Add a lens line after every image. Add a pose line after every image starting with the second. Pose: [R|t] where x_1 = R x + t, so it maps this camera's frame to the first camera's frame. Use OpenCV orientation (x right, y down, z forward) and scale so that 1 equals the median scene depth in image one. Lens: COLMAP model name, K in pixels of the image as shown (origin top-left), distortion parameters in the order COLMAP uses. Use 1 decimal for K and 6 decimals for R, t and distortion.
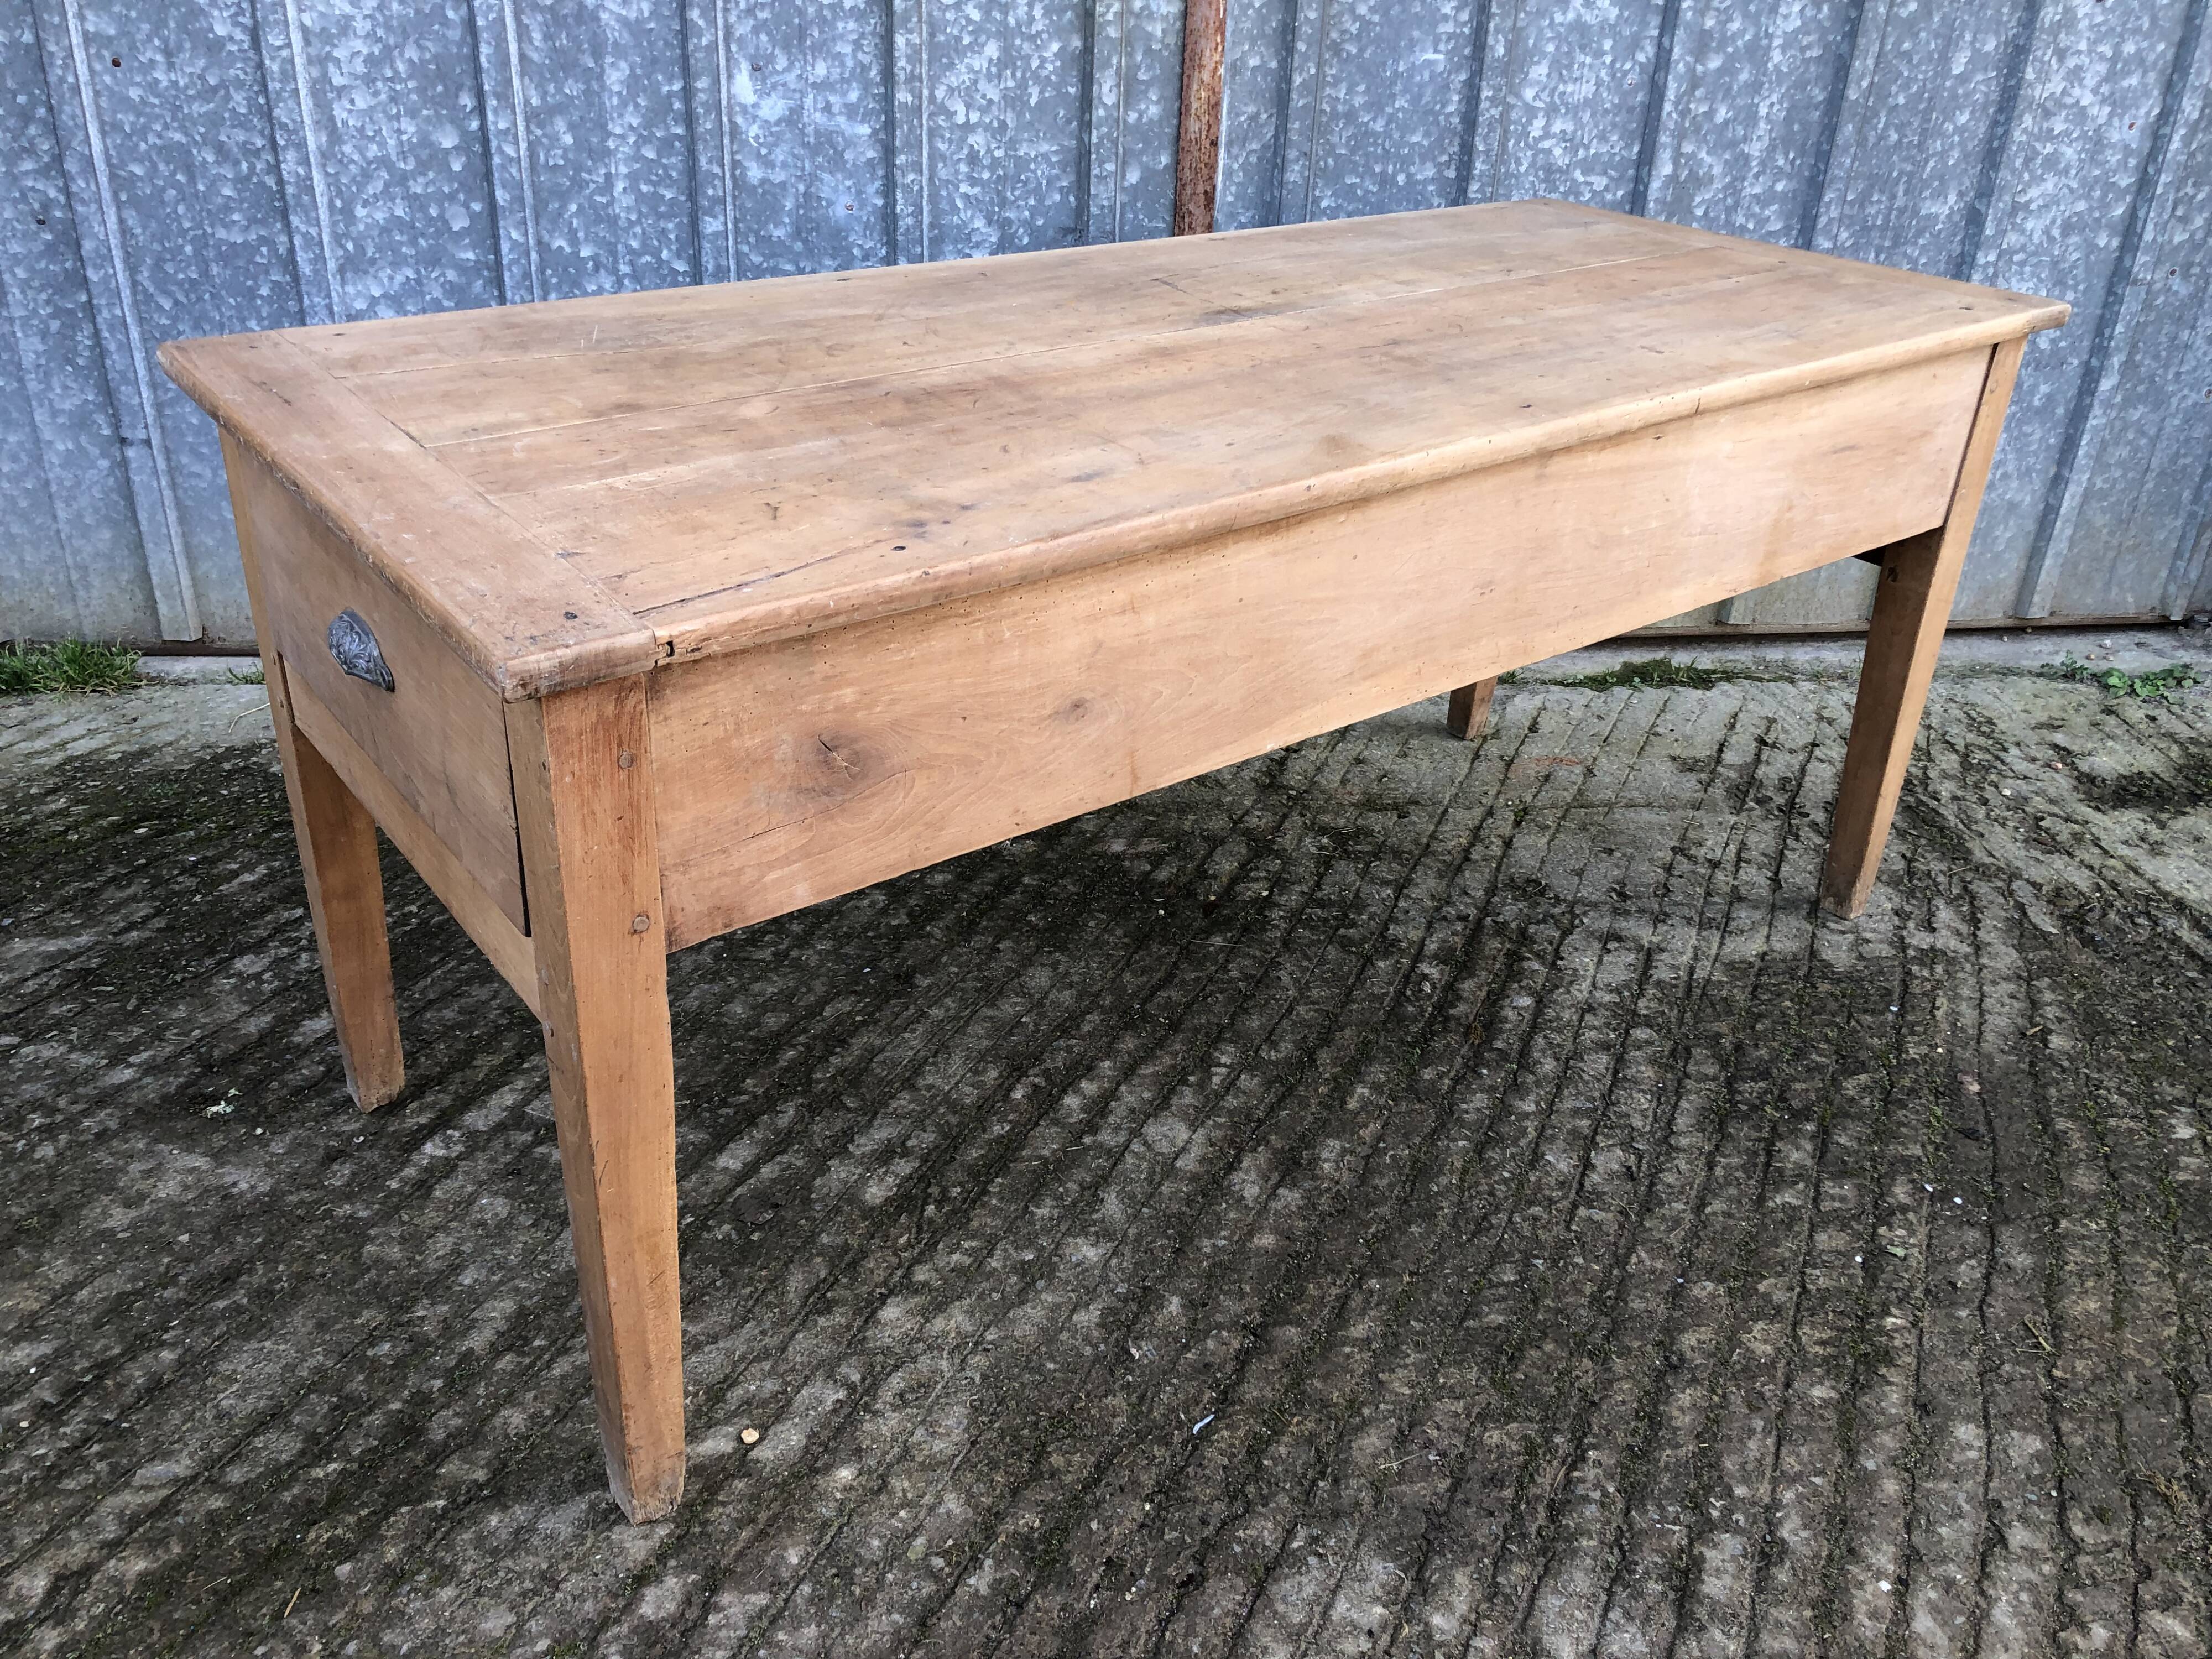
lens RADIAL K [[1815.7, 0, 1099.1], [0, 1815.7, 810.4], [0, 0, 1]] dist [-0.003798, 0.034458]
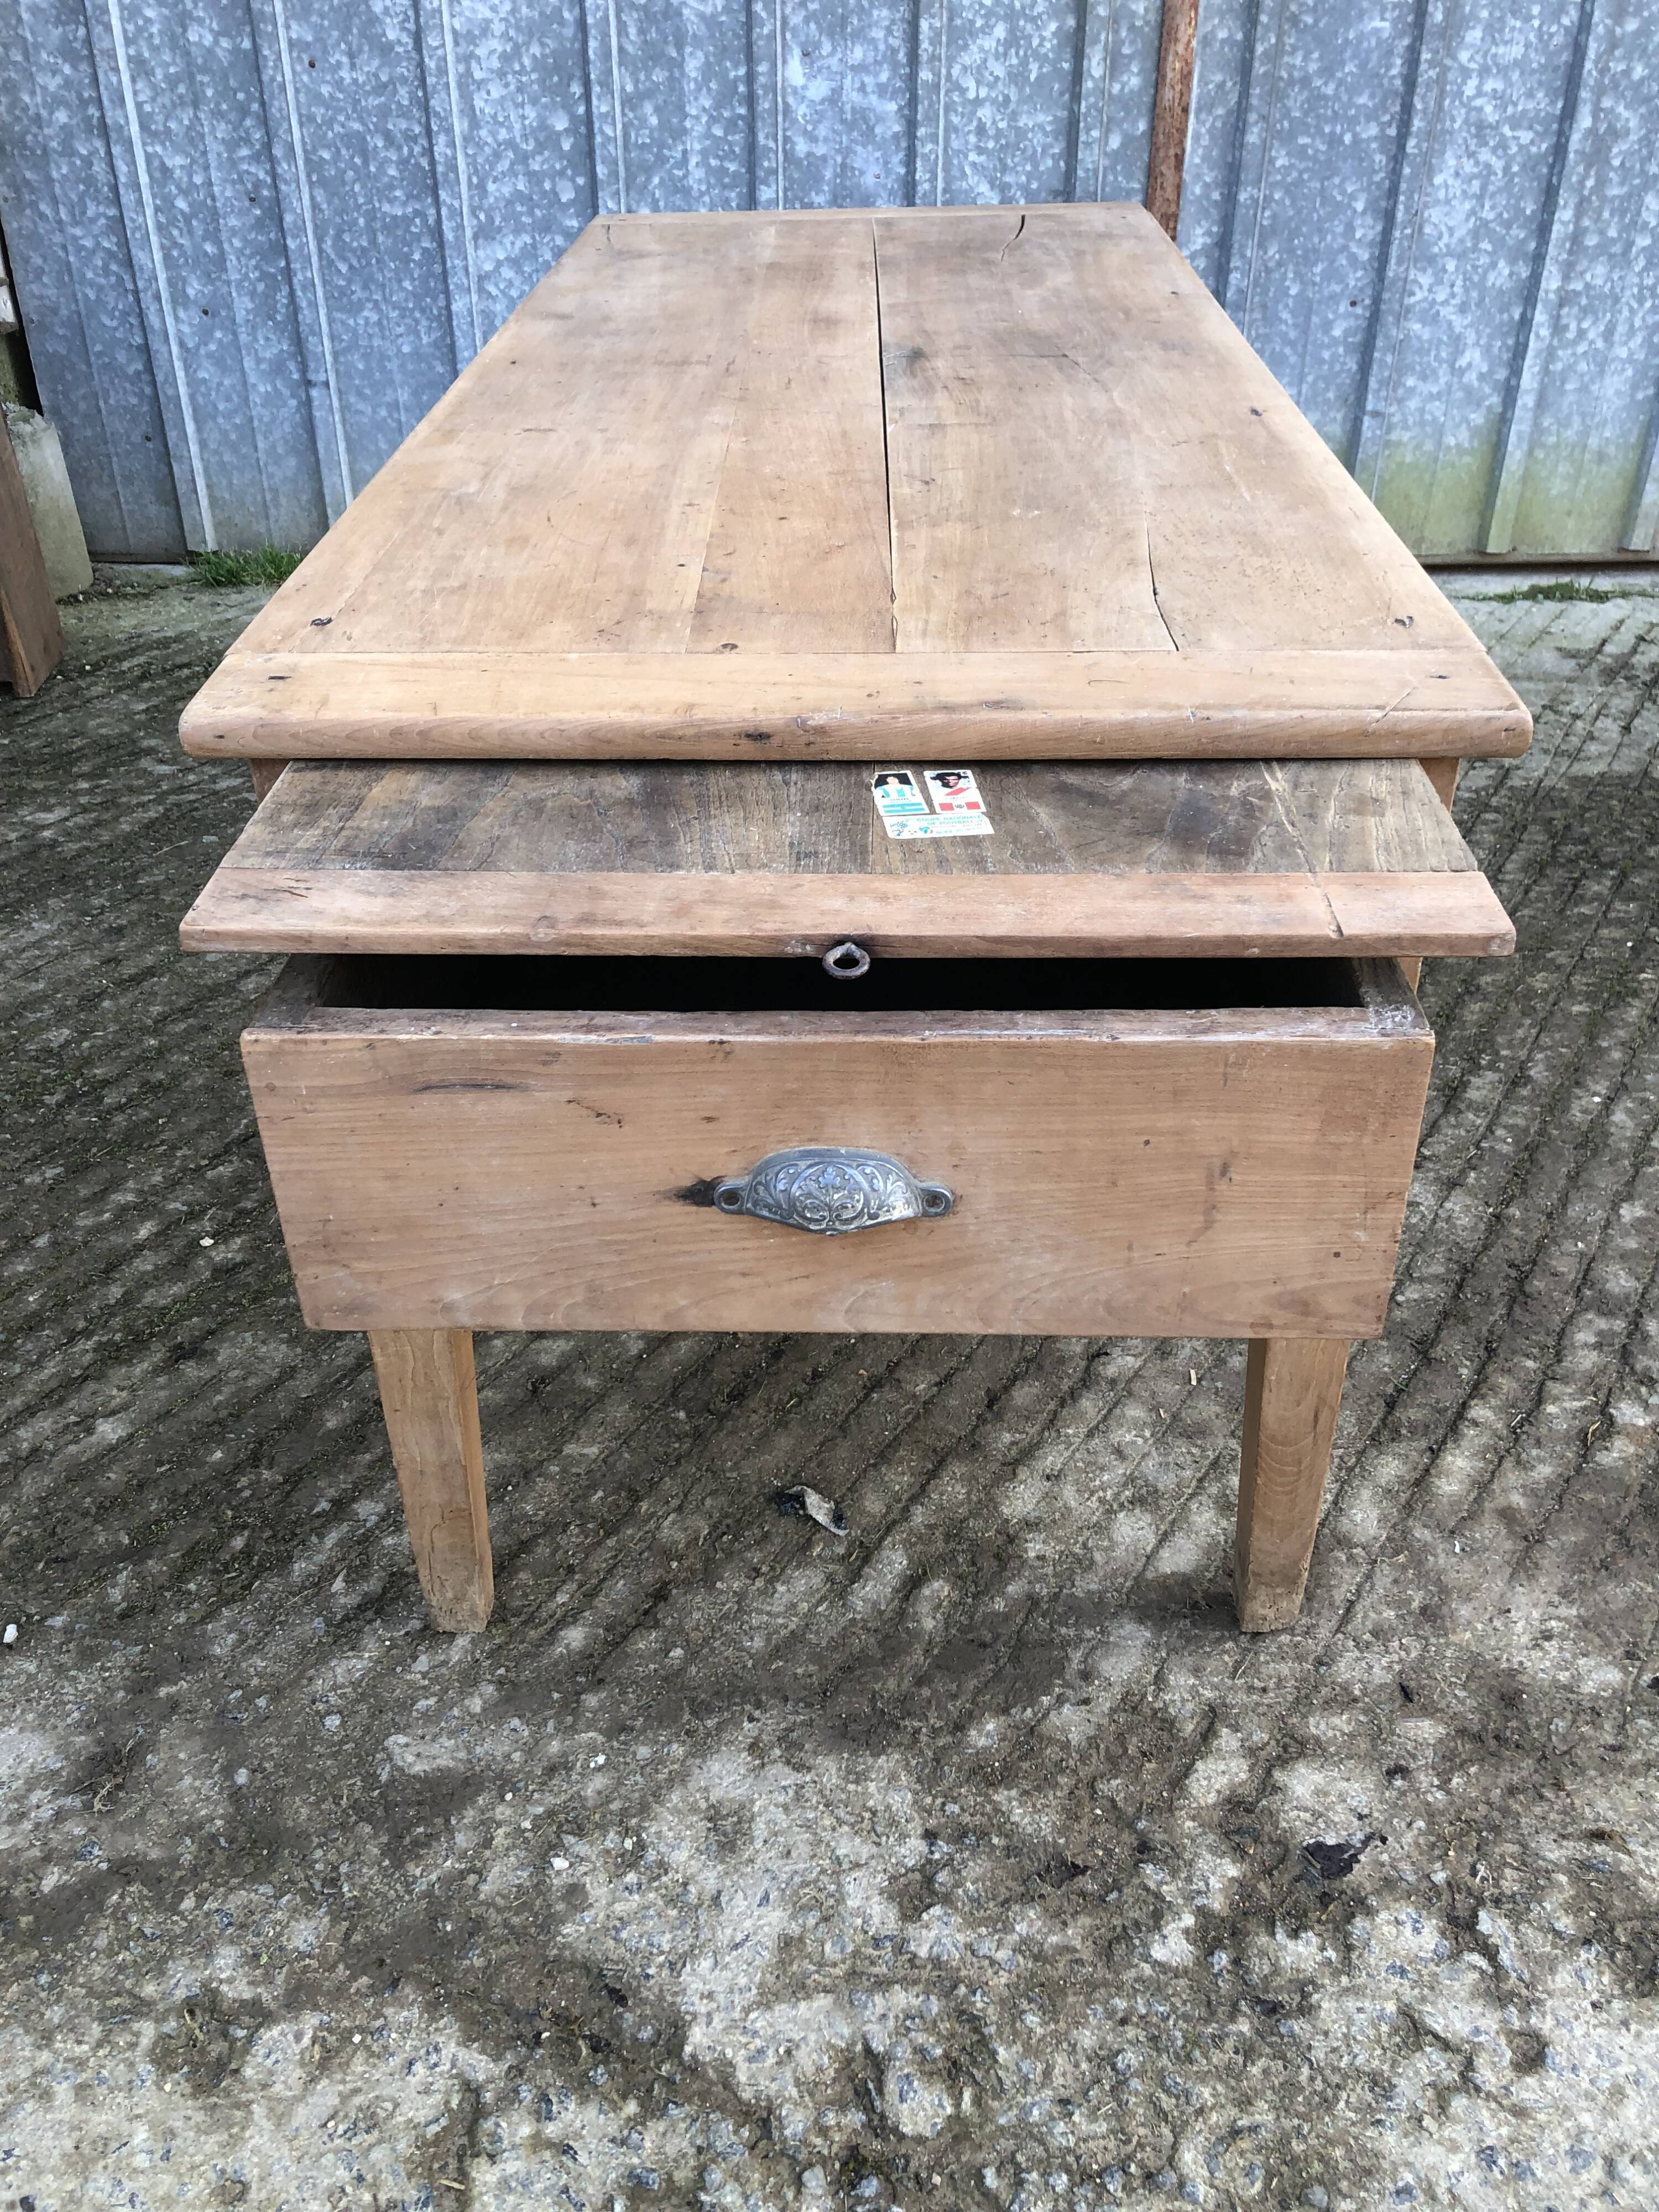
lens RADIAL K [[1815.7, 0, 840.4], [0, 1815.7, 1094.1], [0, 0, 1]] dist [-0.003798, 0.034458]
pose [[0.991976, 0.034843, -0.121532, 0.007097], [-0.022424, 0.994522, 0.102096, 0.159958], [0.124423, -0.098552, 0.987323, -0.271417]]
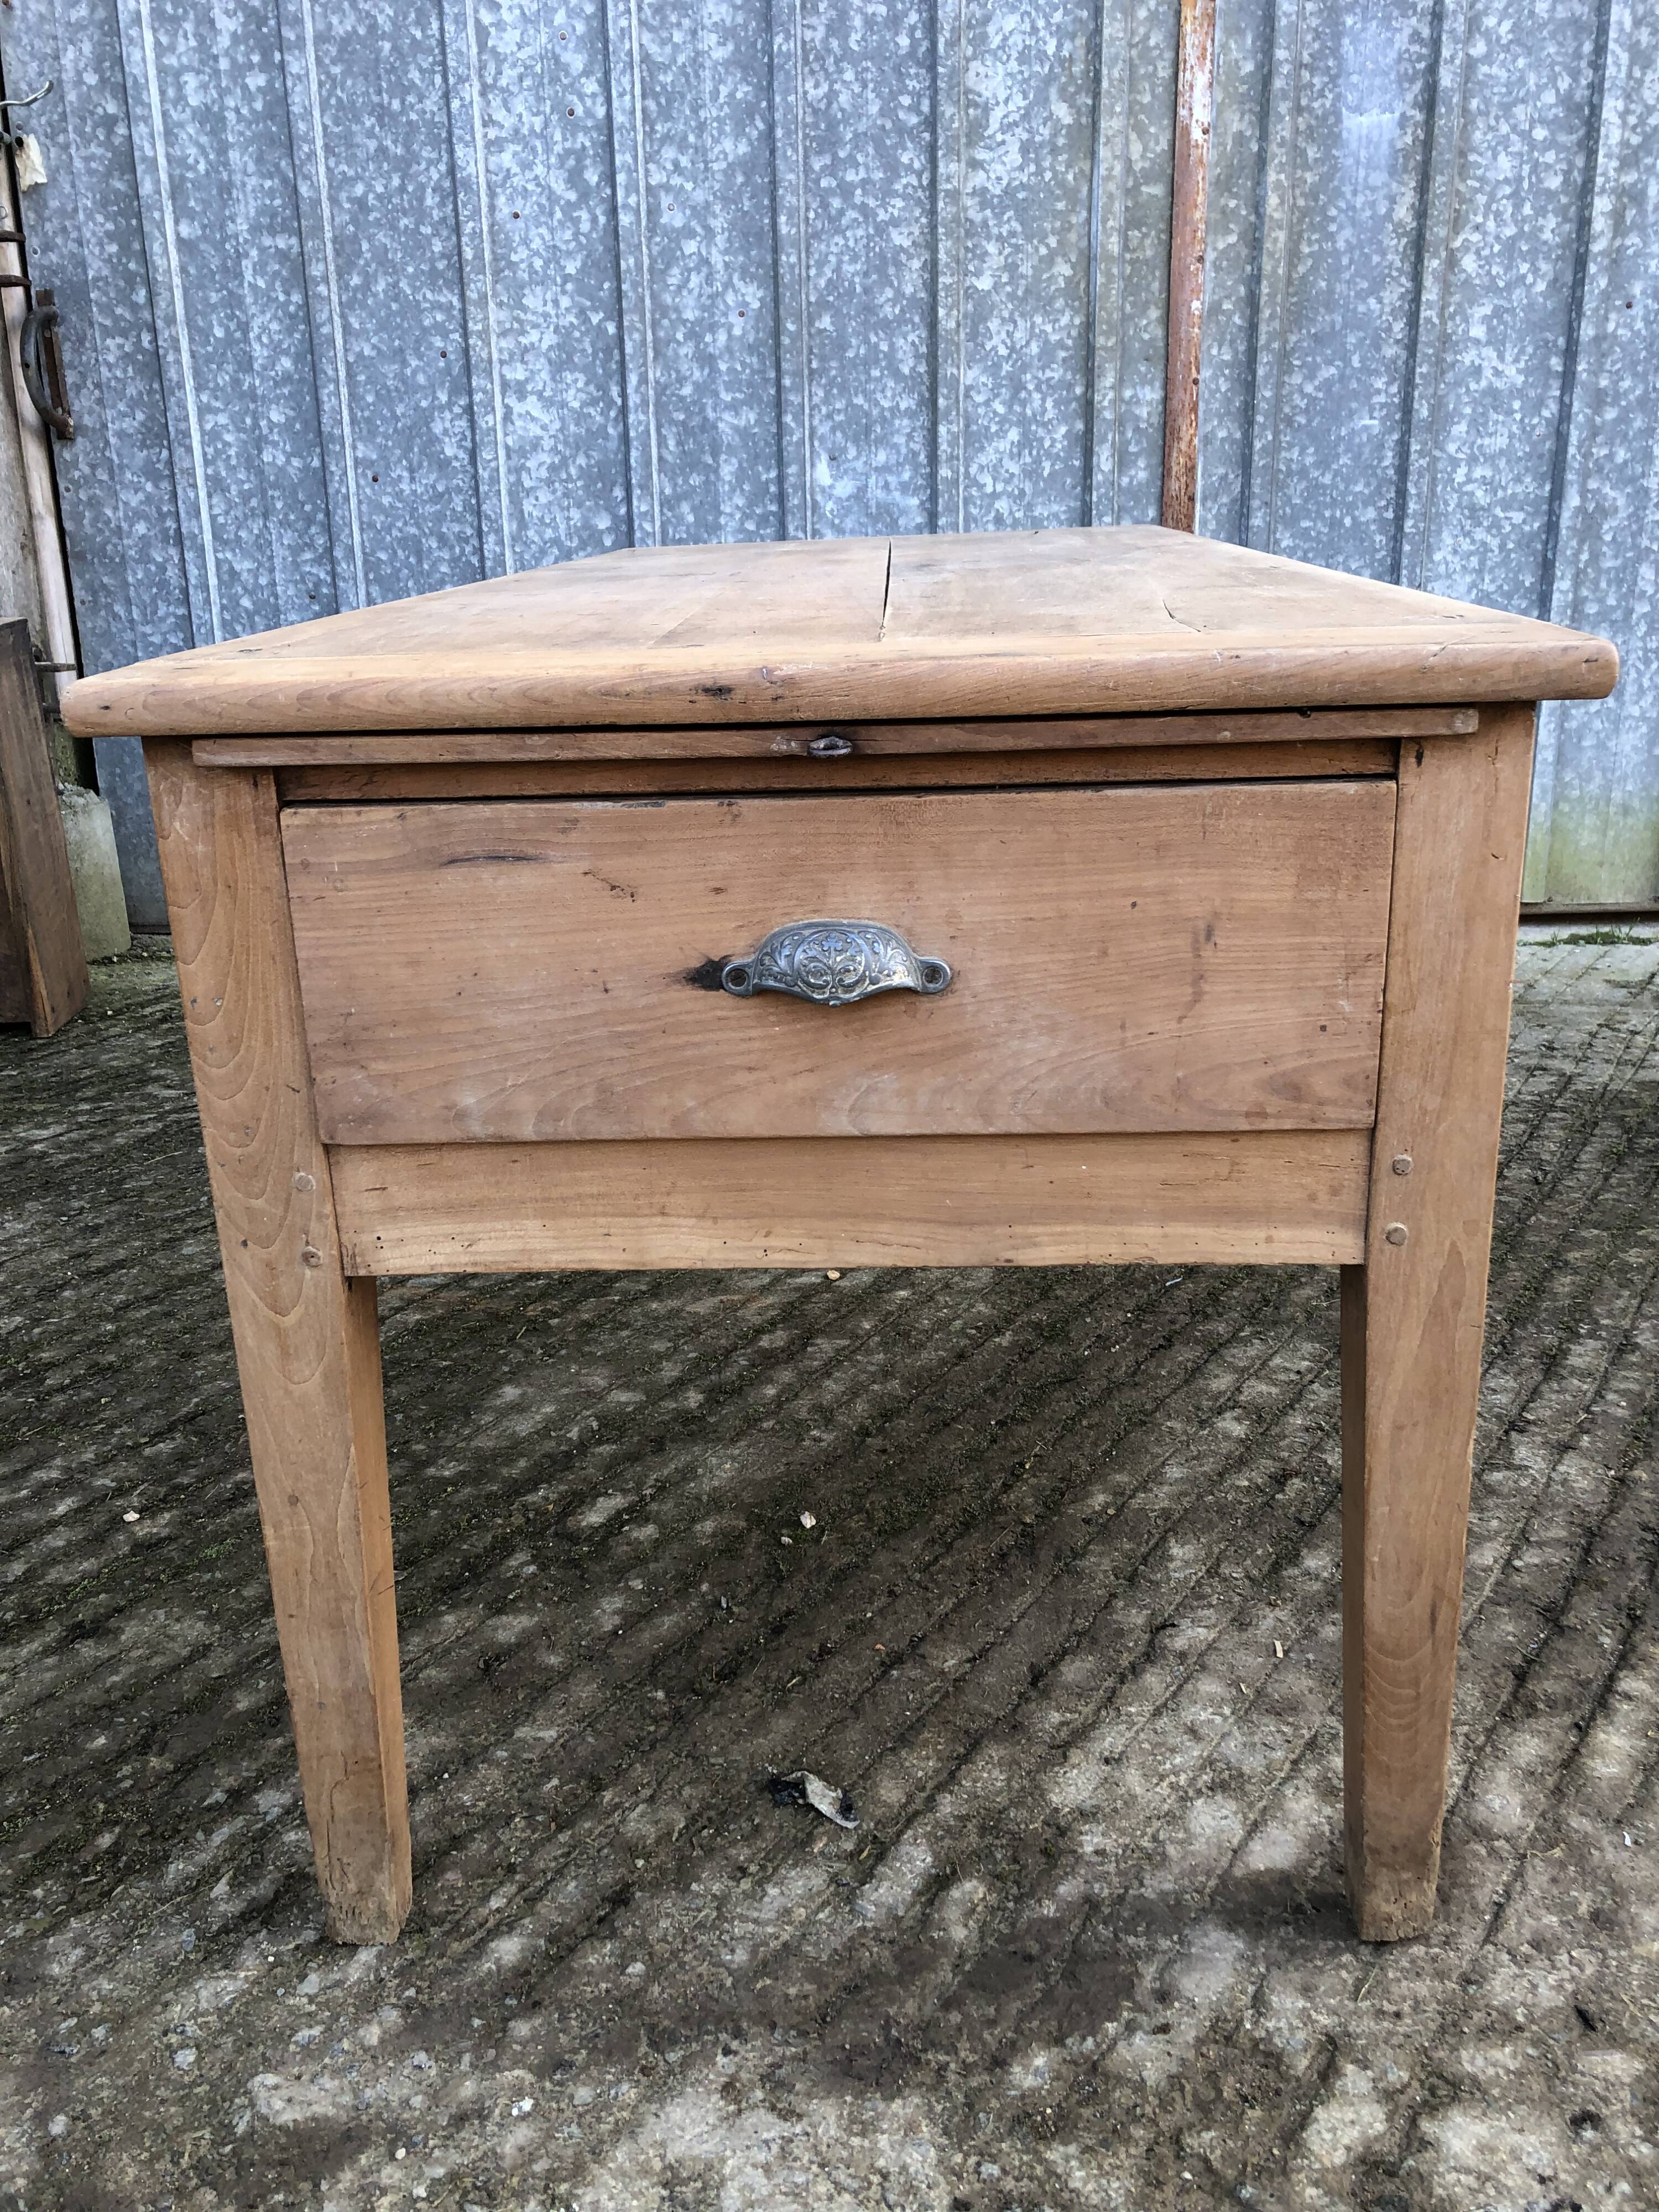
lens RADIAL K [[1815.7, 0, 845.7], [0, 1815.7, 1086.2], [0, 0, 1]] dist [-0.003798, 0.034458]
pose [[0.988336, -0.011227, -0.151873, 0.013873], [-0.013951, 0.986410, -0.163707, 0.249472], [0.151647, 0.163916, 0.974749, -0.197857]]
